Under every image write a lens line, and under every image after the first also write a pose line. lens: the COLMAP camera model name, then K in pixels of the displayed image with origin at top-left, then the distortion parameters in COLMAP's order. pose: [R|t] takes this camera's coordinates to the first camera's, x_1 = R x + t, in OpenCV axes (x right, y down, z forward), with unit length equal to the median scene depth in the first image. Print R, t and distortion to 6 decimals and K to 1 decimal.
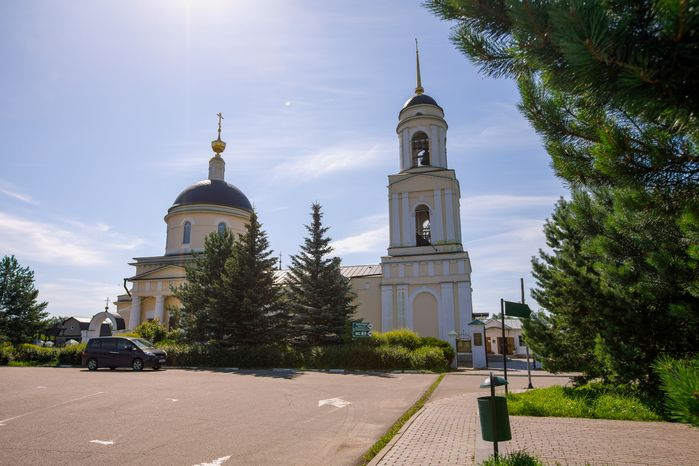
lens RADIAL K [[502.8, 0, 349.4], [0, 502.8, 233.7], [0, 0, 1]] dist [-0.004704, -0.000474]
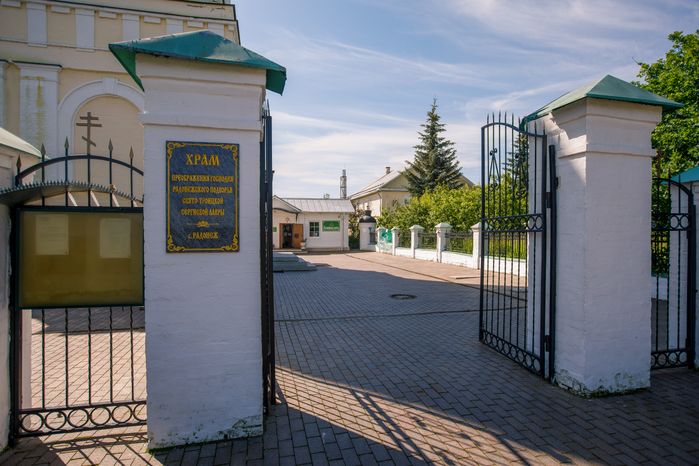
lens RADIAL K [[364.9, 0, 350.1], [0, 364.9, 232.3], [0, 0, 1]] dist [-0.021591, 0.000061]
pose [[0.876414, 0.016227, 0.481285, 0.177788], [-0.119690, 0.975410, 0.185067, 0.143793], [-0.466447, -0.219801, 0.856805, 0.661486]]
